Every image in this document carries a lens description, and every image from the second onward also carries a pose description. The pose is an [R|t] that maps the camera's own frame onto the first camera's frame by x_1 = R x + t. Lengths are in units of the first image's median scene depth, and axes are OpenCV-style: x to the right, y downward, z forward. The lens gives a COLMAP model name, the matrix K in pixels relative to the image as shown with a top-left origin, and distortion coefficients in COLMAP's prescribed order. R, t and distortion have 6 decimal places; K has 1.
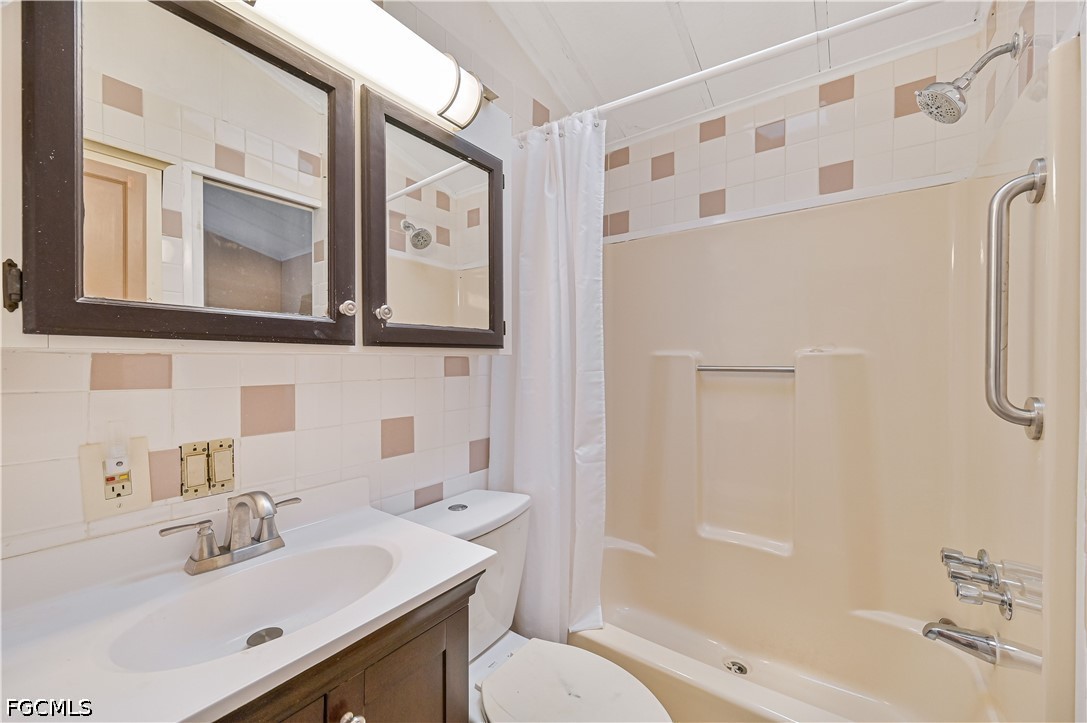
lens RADIAL K [[428.7, 0, 541.5], [0, 428.7, 360.9], [0, 0, 1]] dist [-0.005445, 0.001246]
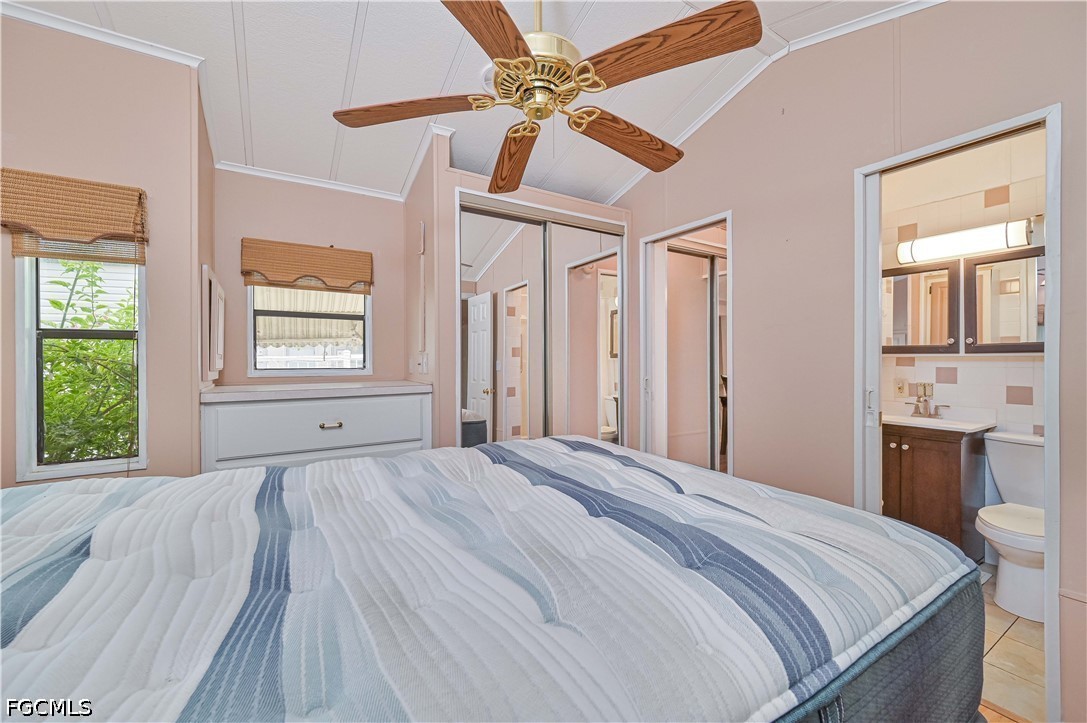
lens RADIAL K [[428.7, 0, 547.5], [0, 428.7, 358.2], [0, 0, 1]] dist [-0.005445, 0.001246]
pose [[-0.384868, -0.006094, -0.922952, 2.467114], [-0.005823, 0.999974, -0.004174, 0.016885], [0.922953, 0.003768, -0.384893, -0.320241]]
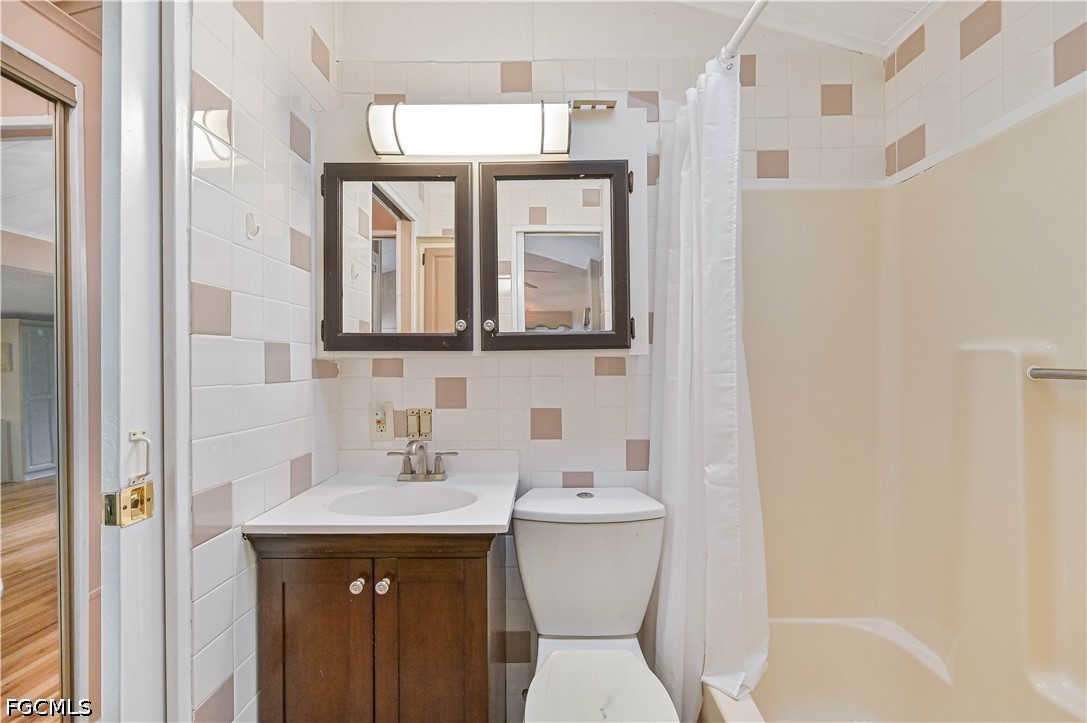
lens RADIAL K [[428.7, 0, 545.6], [0, 428.7, 360.0], [0, 0, 1]] dist [-0.005445, 0.001246]
pose [[0.583273, -0.005056, -0.812261, 0.654810], [0.004785, 0.999985, -0.002788, -0.000727], [0.812262, -0.002261, 0.583288, 0.288441]]
